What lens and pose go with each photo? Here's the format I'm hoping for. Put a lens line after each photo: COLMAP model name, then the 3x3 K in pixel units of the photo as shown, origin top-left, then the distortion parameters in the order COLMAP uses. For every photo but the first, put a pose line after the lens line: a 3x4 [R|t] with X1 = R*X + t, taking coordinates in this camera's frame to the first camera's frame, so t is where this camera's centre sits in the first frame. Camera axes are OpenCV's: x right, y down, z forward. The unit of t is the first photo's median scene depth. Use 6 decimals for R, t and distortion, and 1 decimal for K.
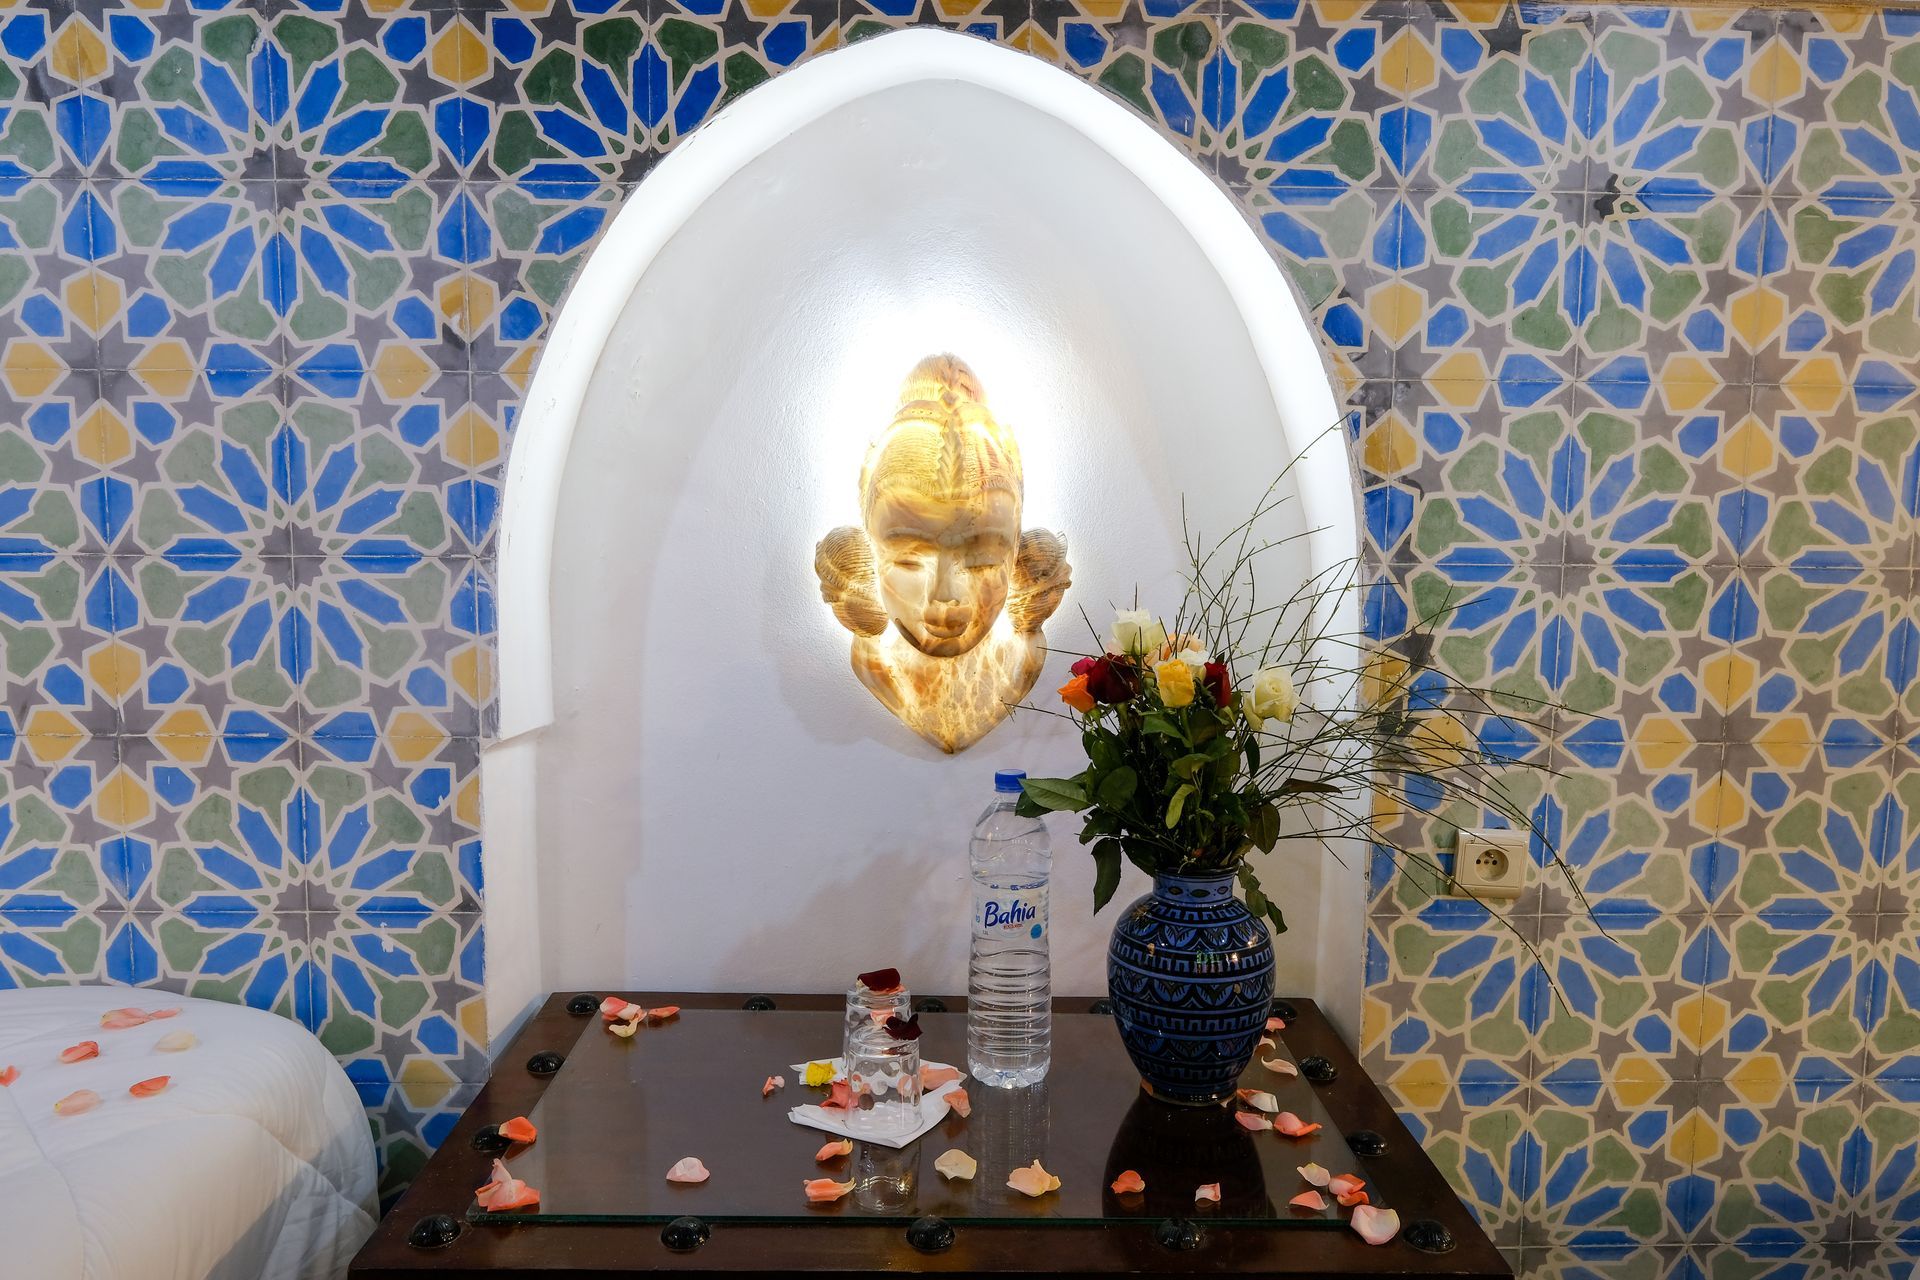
lens RADIAL K [[1113.9, 0, 953.4], [0, 1113.9, 581.9], [0, 0, 1]] dist [-0.002547, 0.003999]
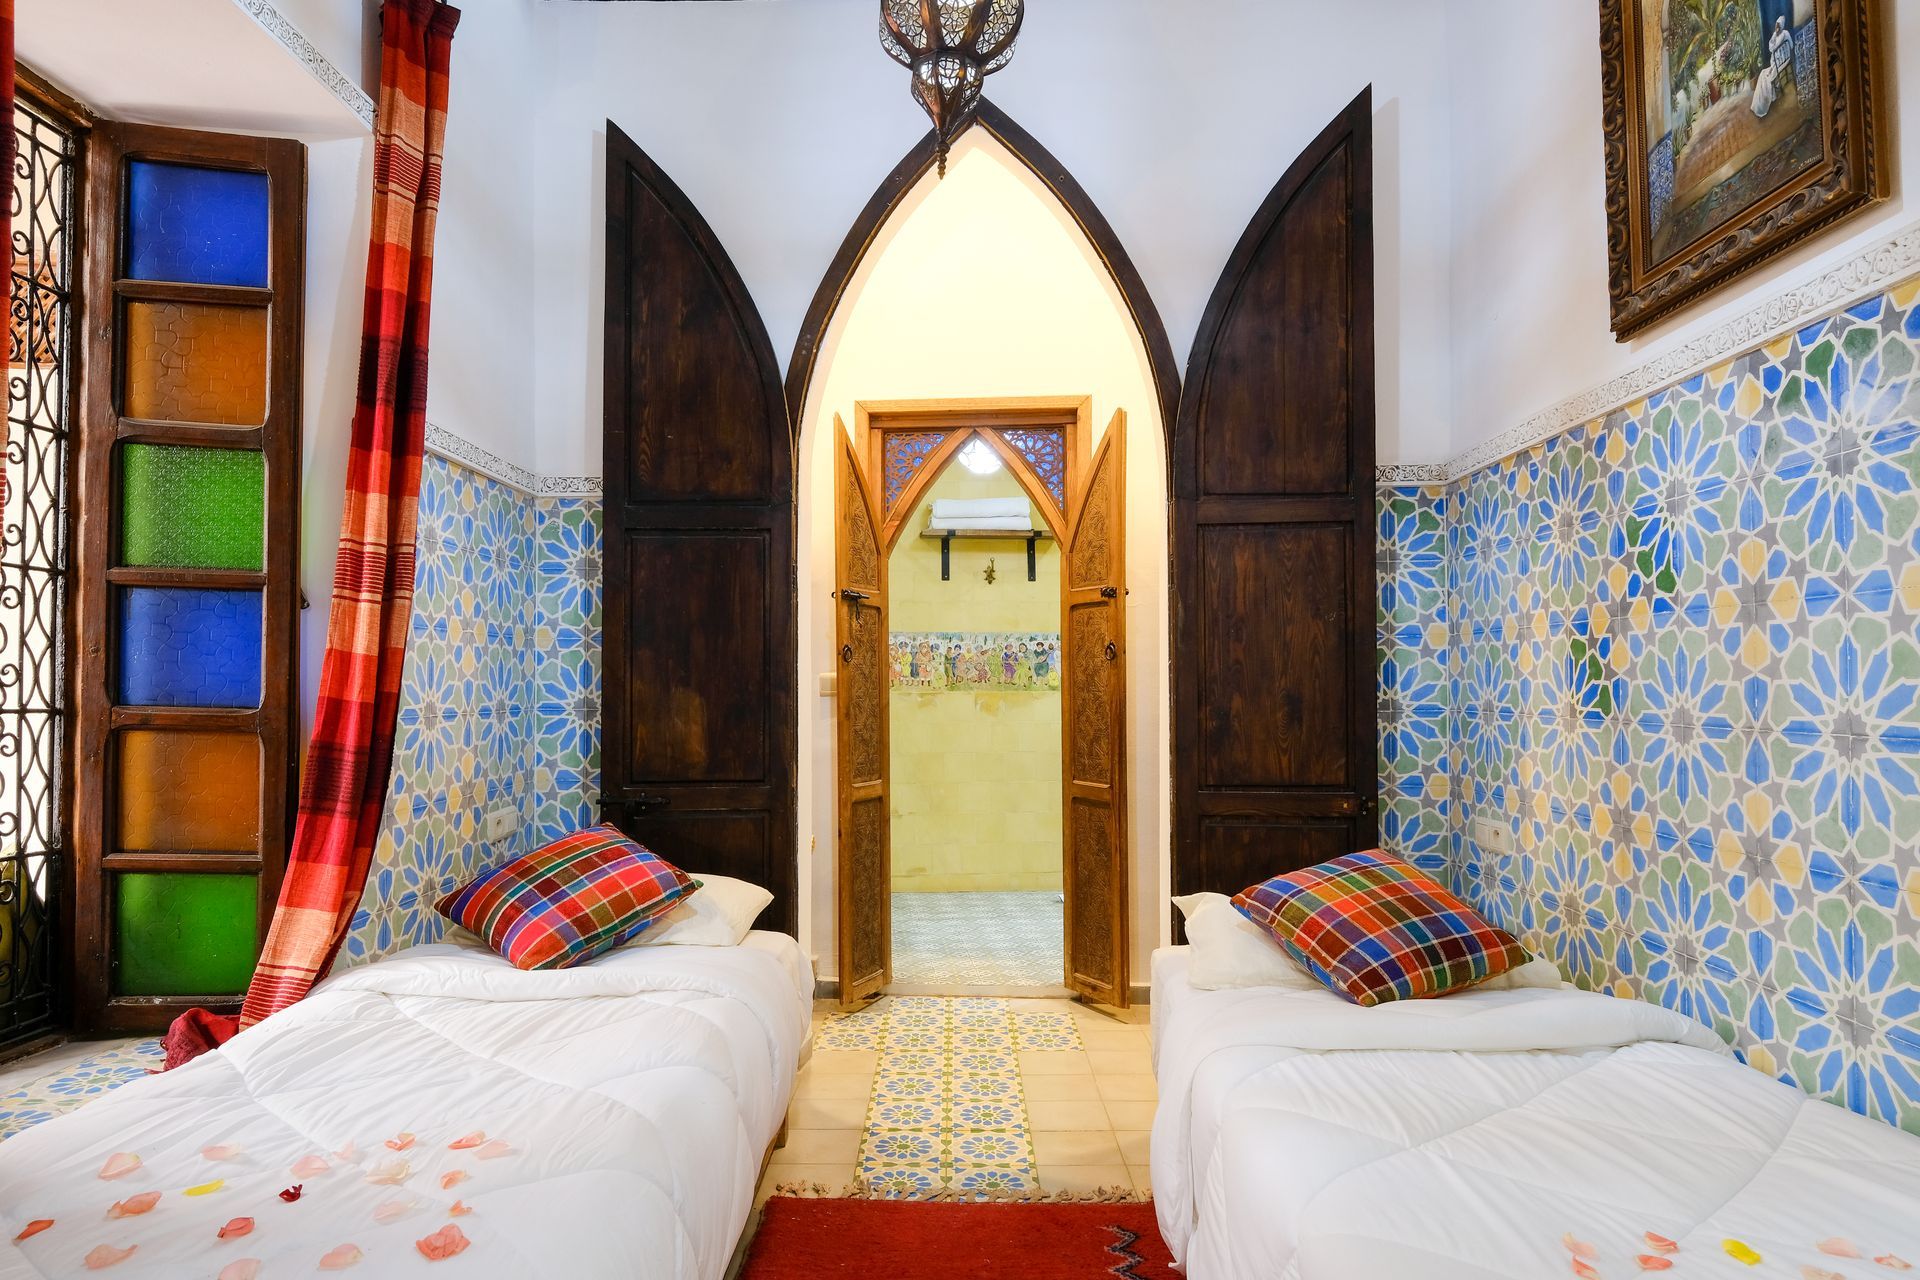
lens RADIAL K [[1159.3, 0, 960.2], [0, 1159.3, 653.7], [0, 0, 1]] dist [0.006880, -0.006635]
pose [[-0.034326, -0.033287, -0.998856, 0.792293], [-0.081336, 0.996223, -0.030404, 0.006486], [0.996095, 0.080199, -0.036904, 0.017403]]
